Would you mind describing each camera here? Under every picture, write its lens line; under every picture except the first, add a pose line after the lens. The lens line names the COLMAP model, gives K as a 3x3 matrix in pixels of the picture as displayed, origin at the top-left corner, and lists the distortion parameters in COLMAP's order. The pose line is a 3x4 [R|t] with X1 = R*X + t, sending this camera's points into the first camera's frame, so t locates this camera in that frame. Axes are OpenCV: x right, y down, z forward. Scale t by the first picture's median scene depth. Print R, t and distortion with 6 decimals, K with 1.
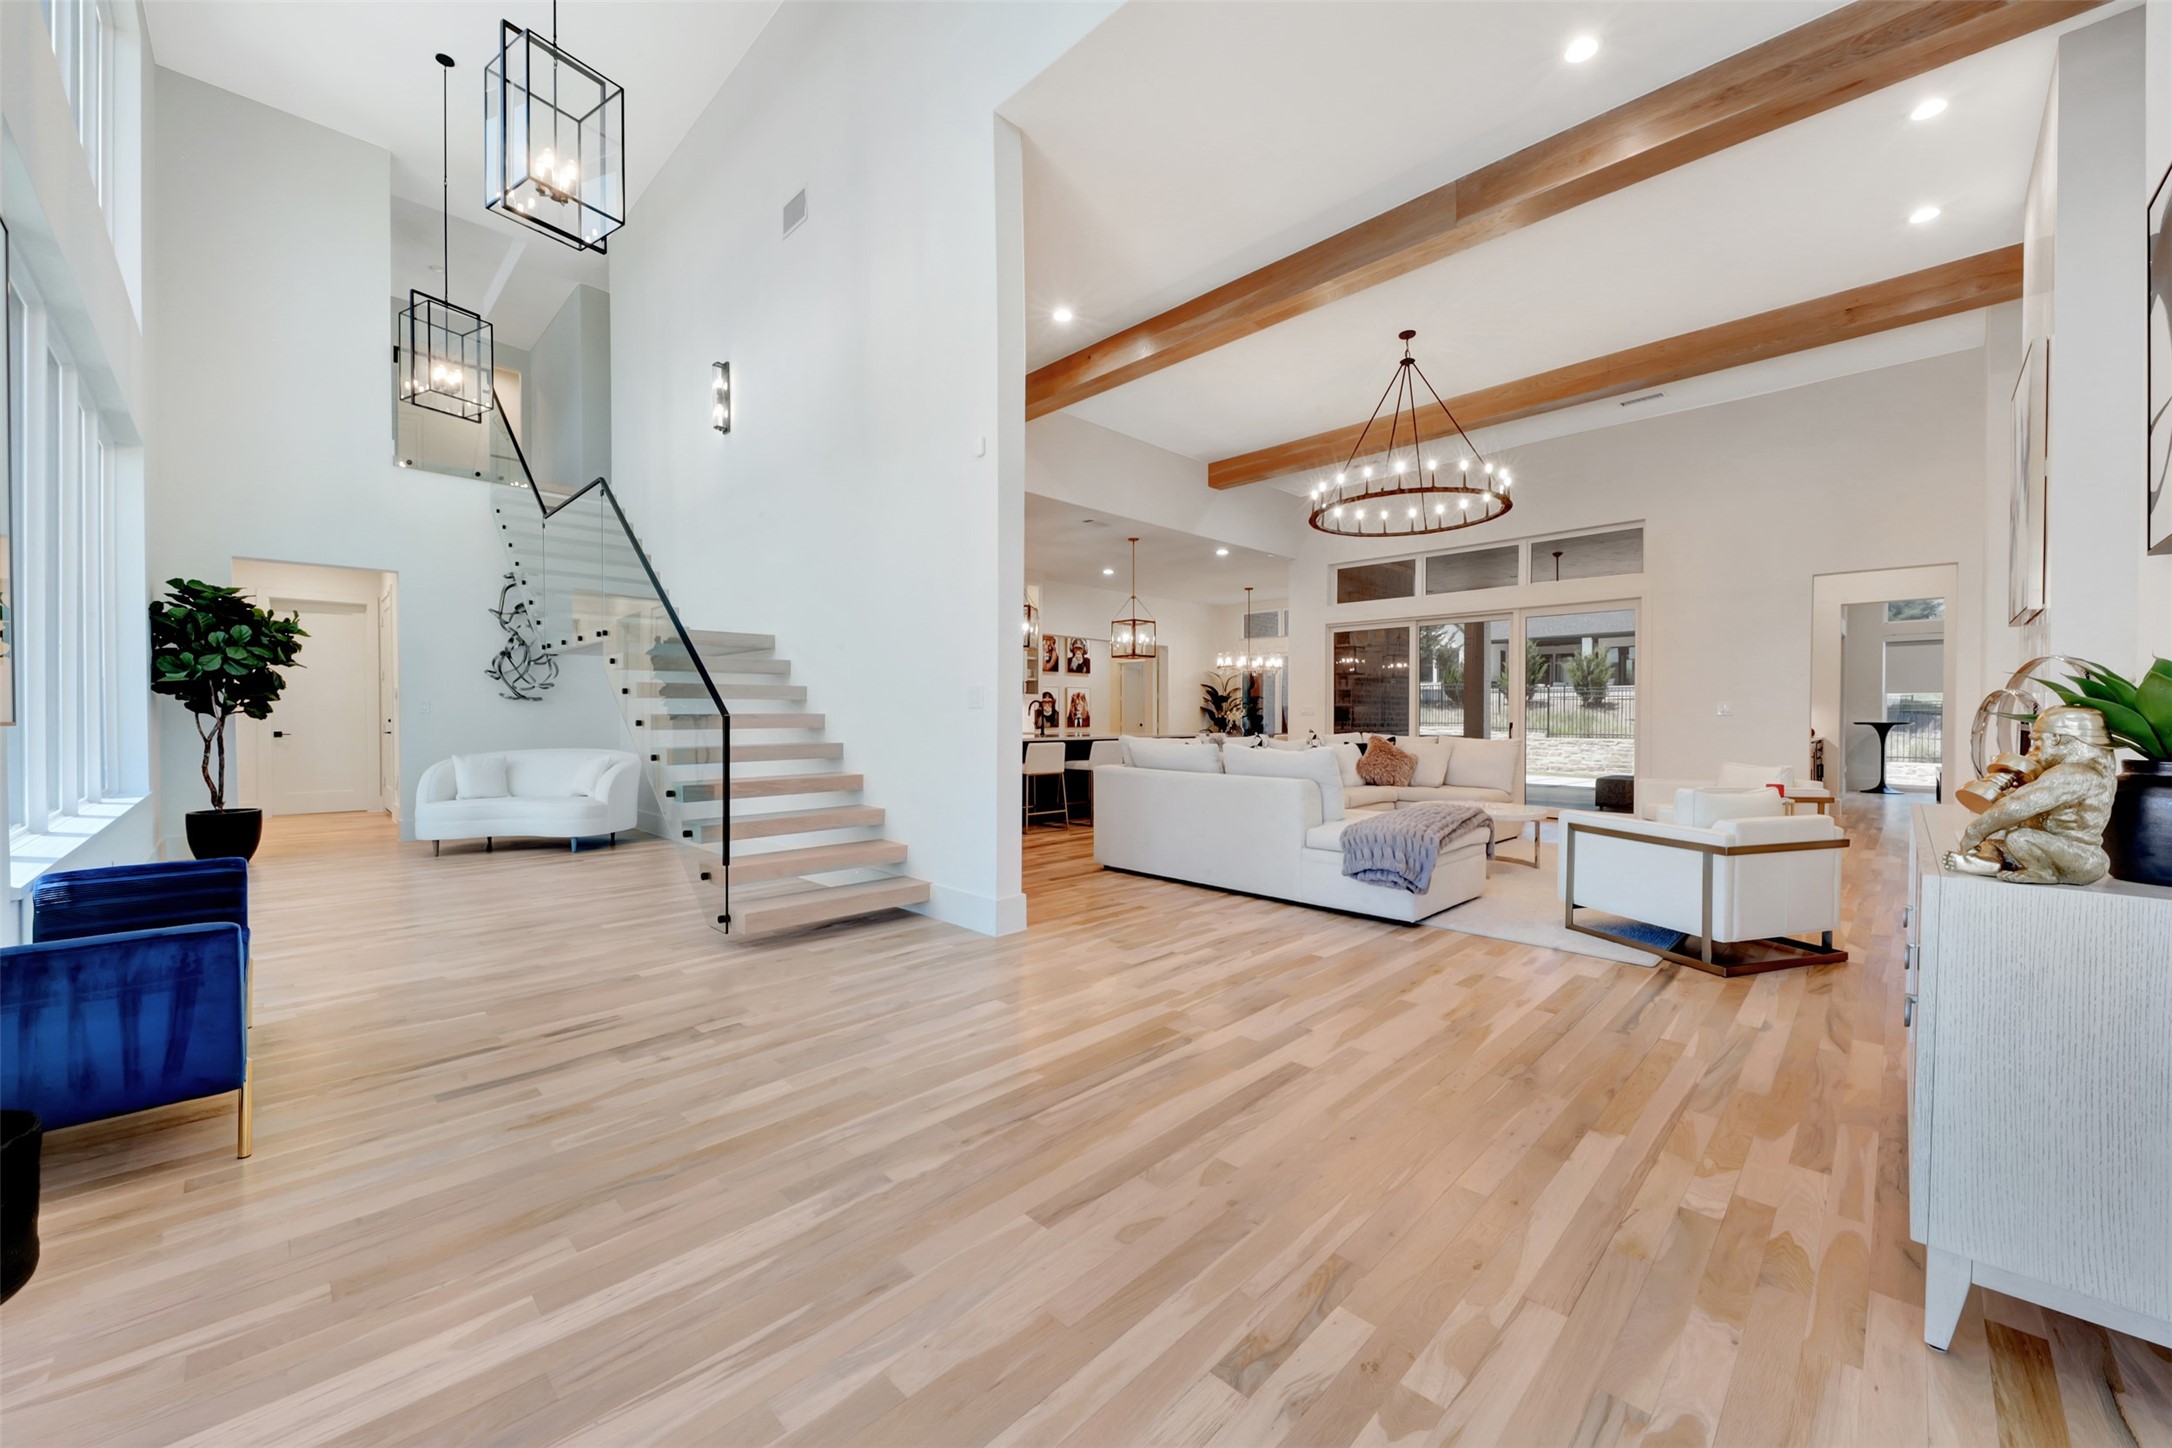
lens RADIAL K [[817.4, 0, 1088.2], [0, 817.4, 725.9], [0, 0, 1]] dist [0.002197, -0.001681]
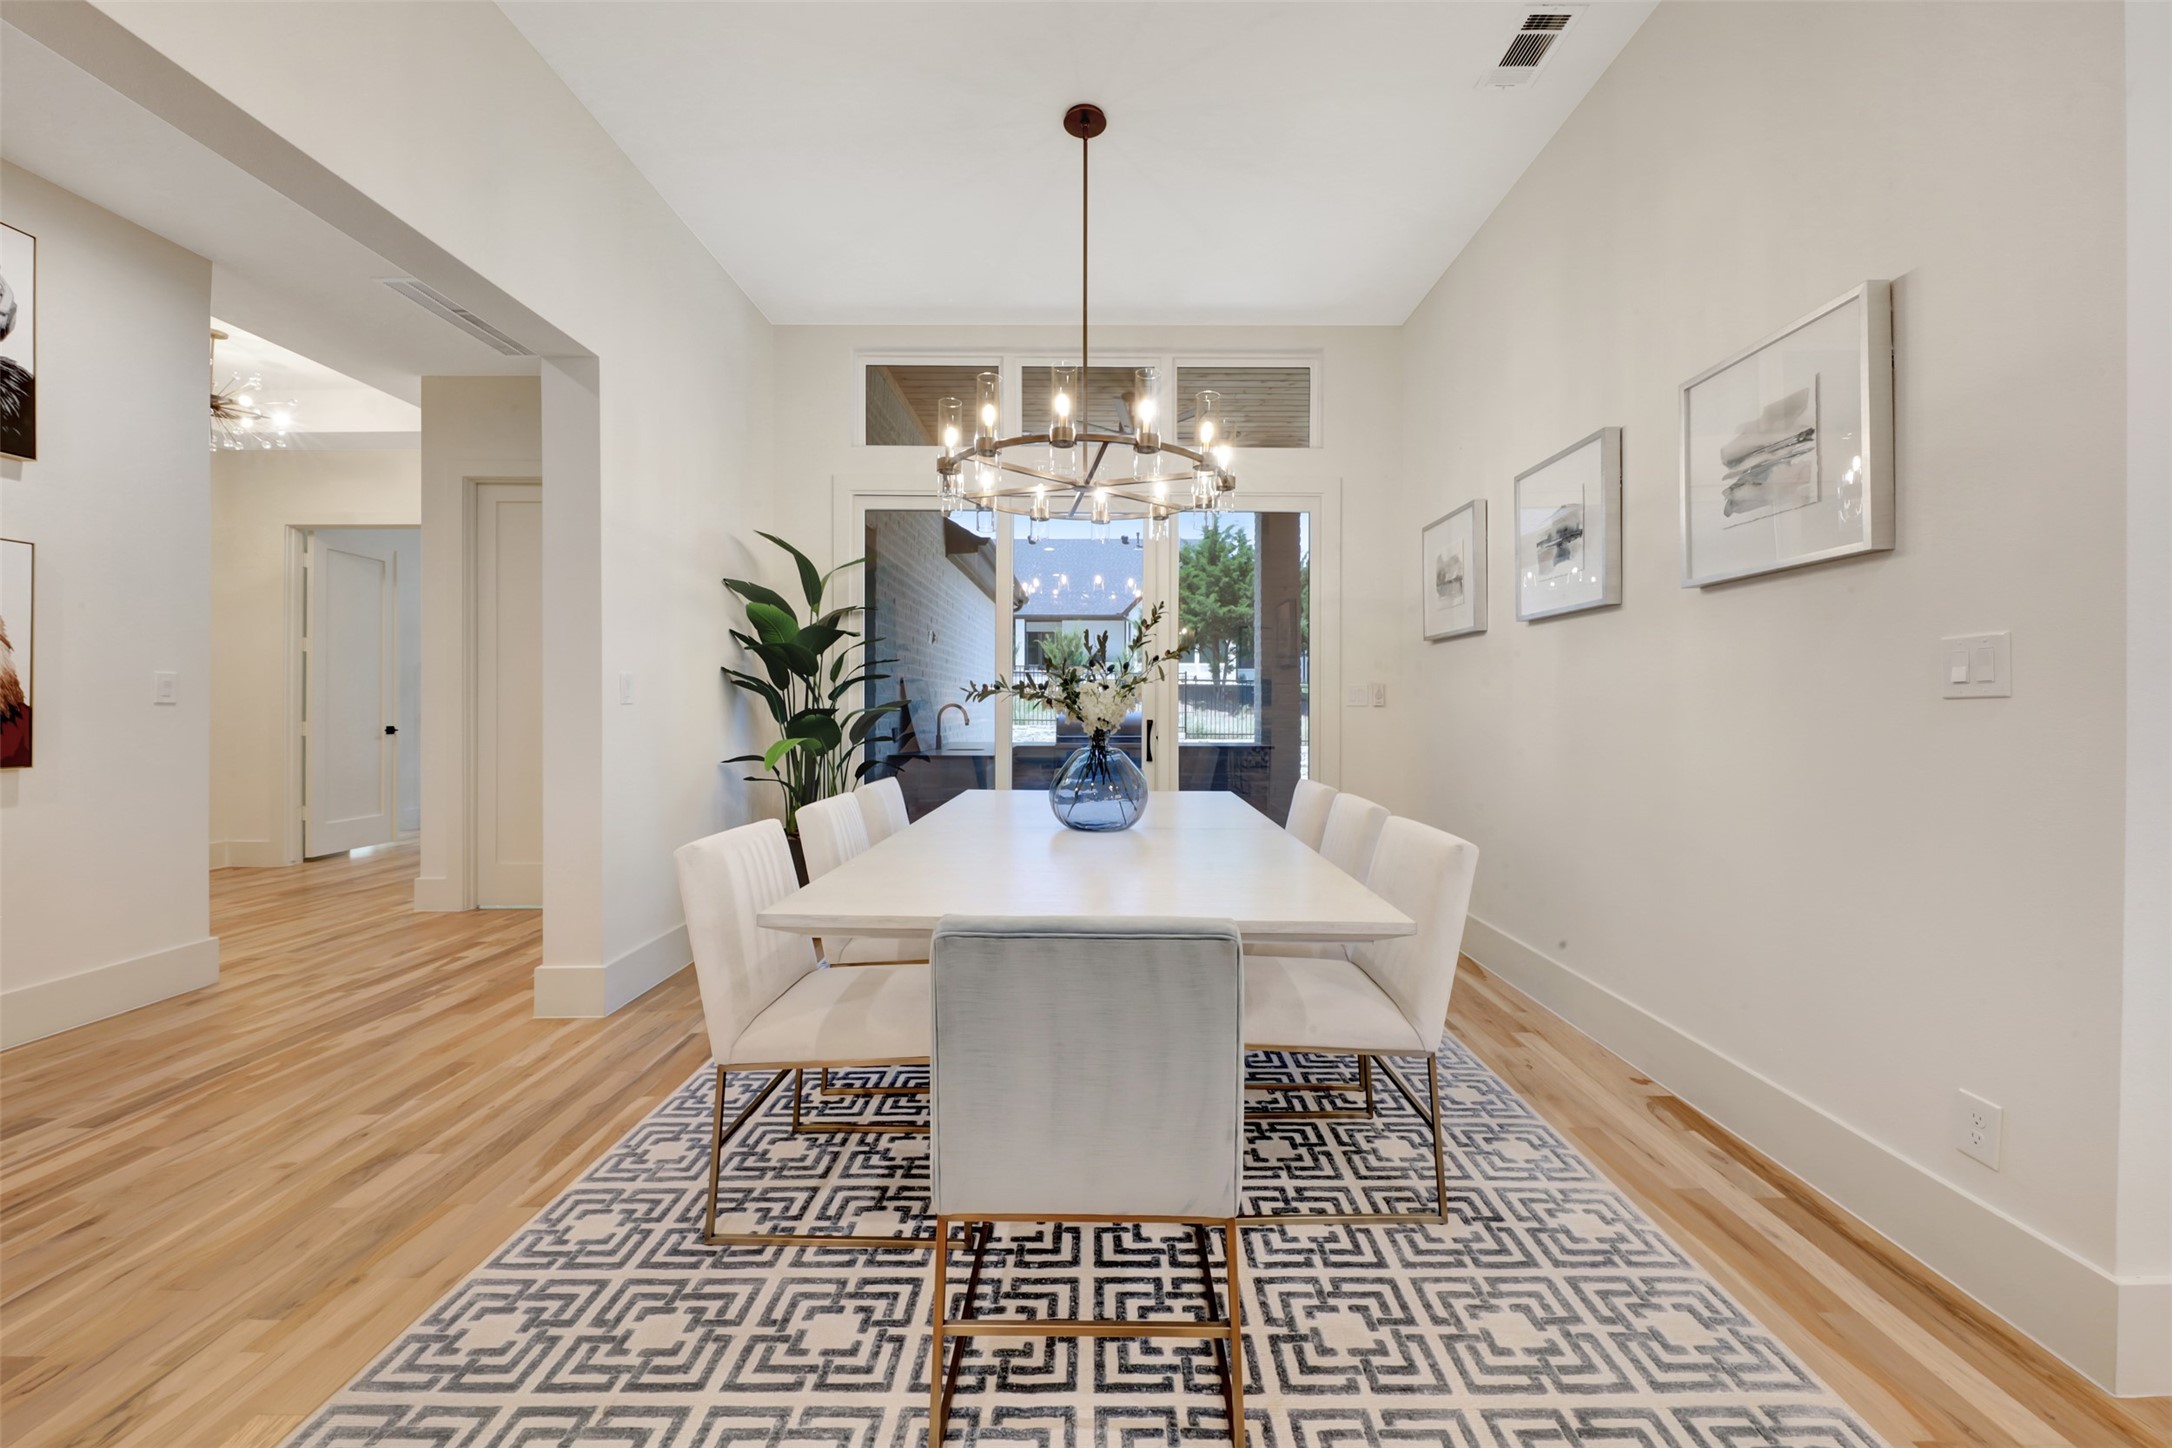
lens RADIAL K [[817.4, 0, 1102.6], [0, 817.4, 704.1], [0, 0, 1]] dist [0.002197, -0.001681]
pose [[0.706949, 0.002393, 0.707261, 0.043040], [0.004622, 0.999957, -0.008003, -0.009340], [-0.707250, 0.008926, 0.706907, 0.738187]]
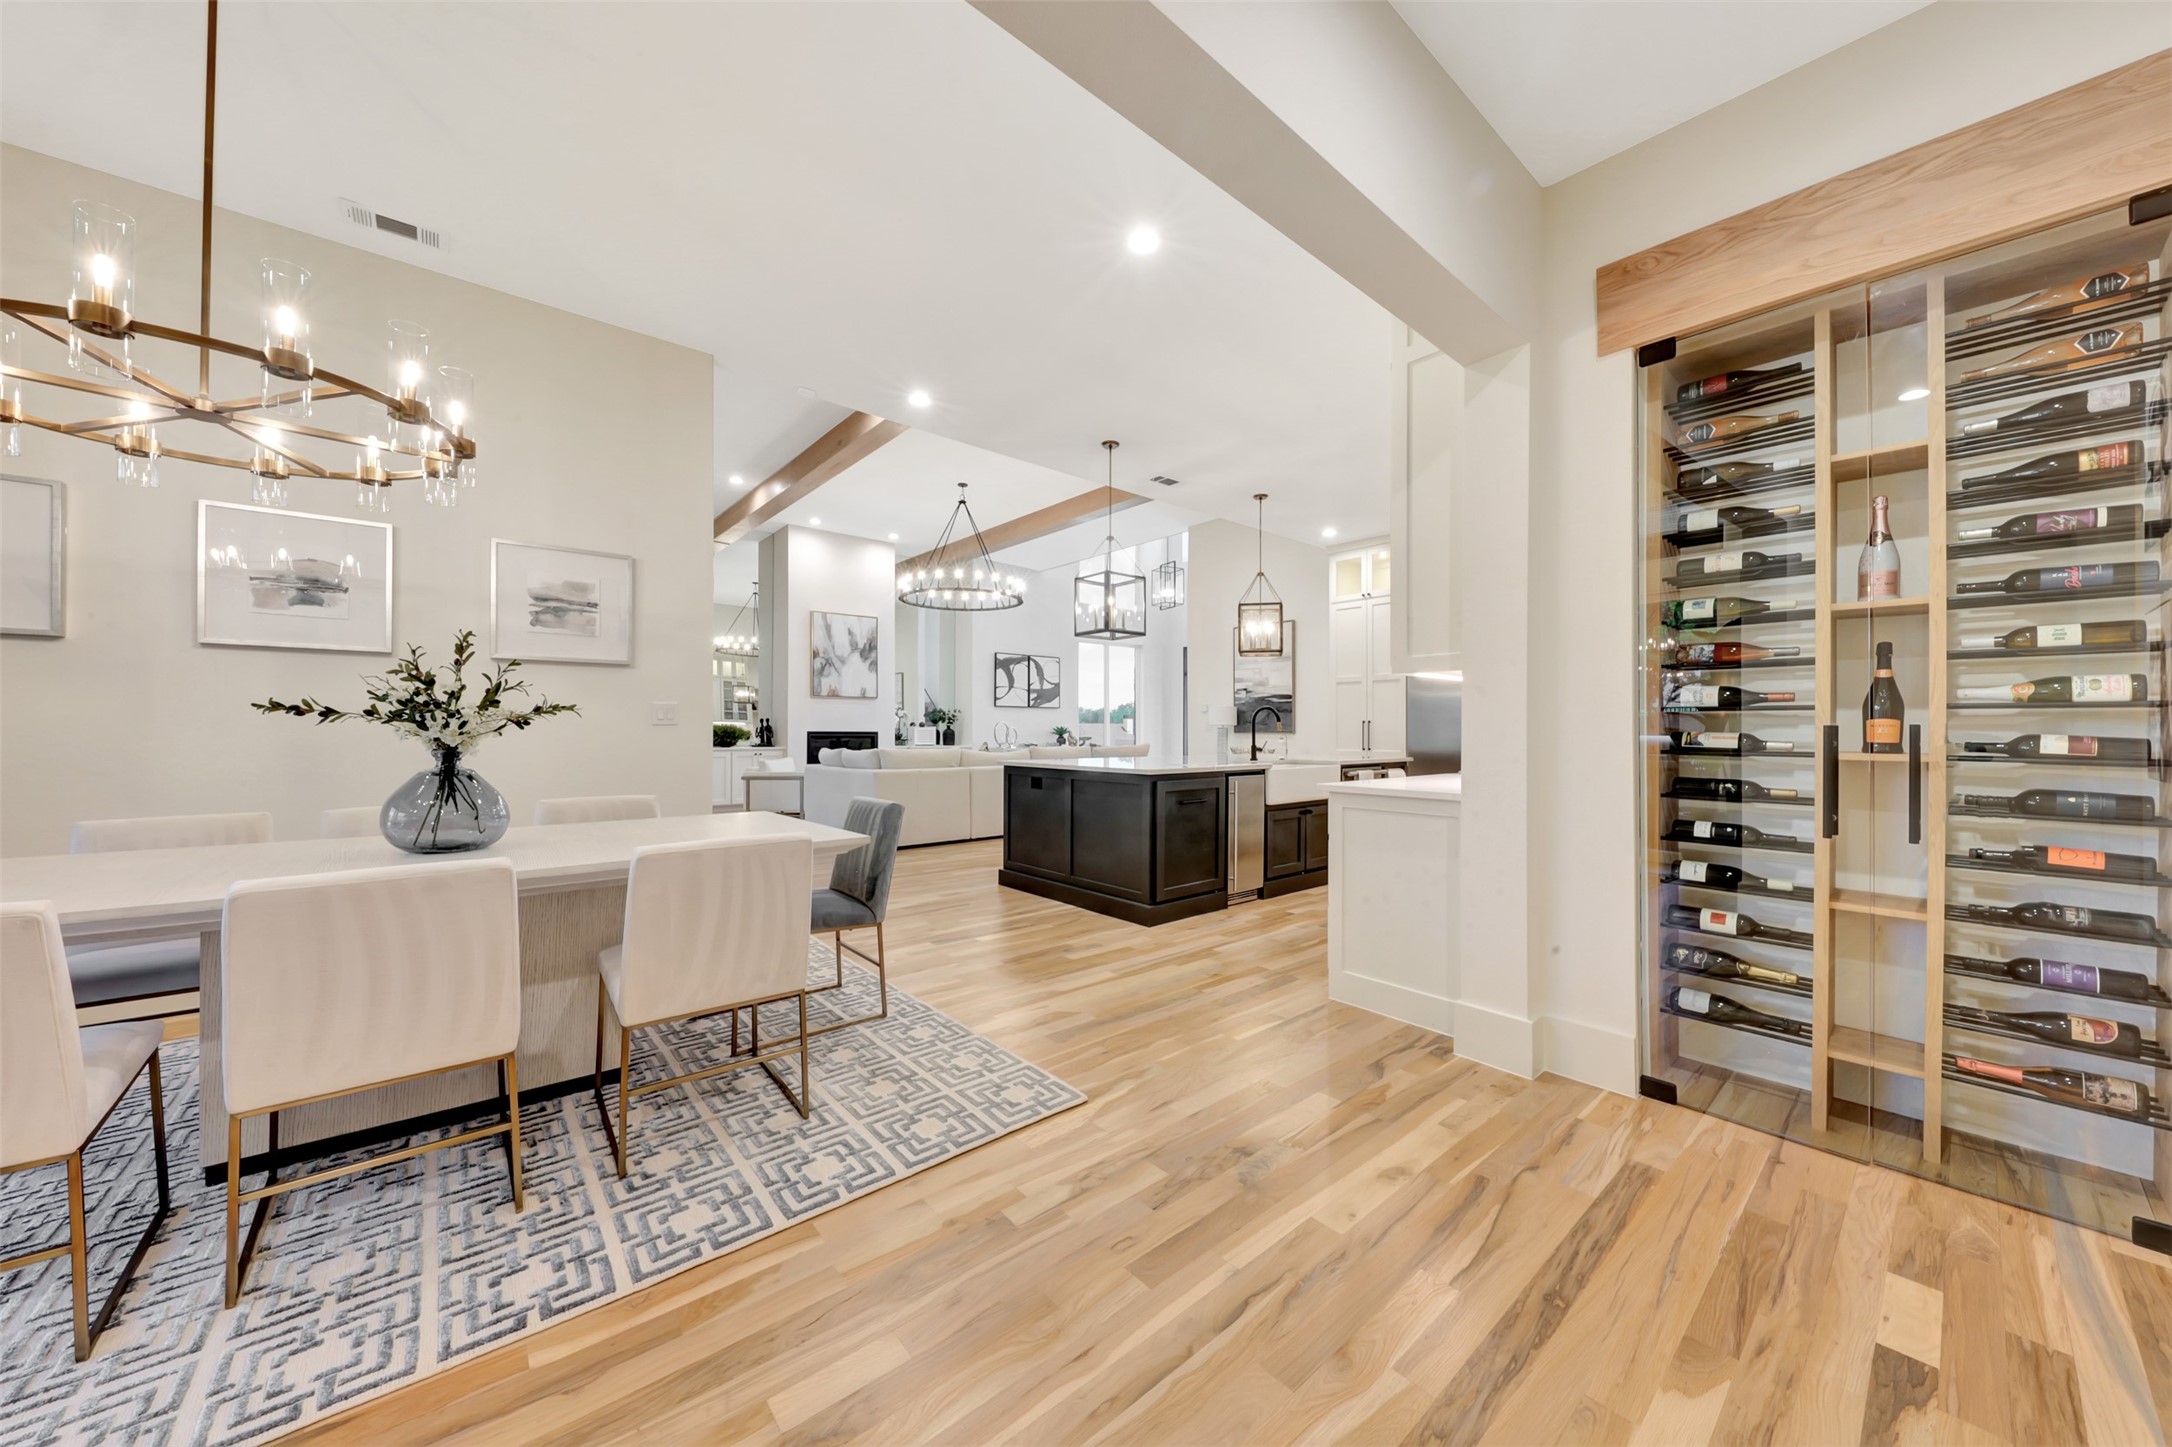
lens RADIAL K [[744.2, 0, 1106.4], [0, 744.2, 740.1], [0, 0, 1]] dist [0.008252, 0.000024]
pose [[-0.998318, -0.003285, 0.057880, 0.018592], [-0.002142, 0.999802, 0.019795, -0.010783], [-0.057934, 0.019638, -0.998127, 1.006384]]
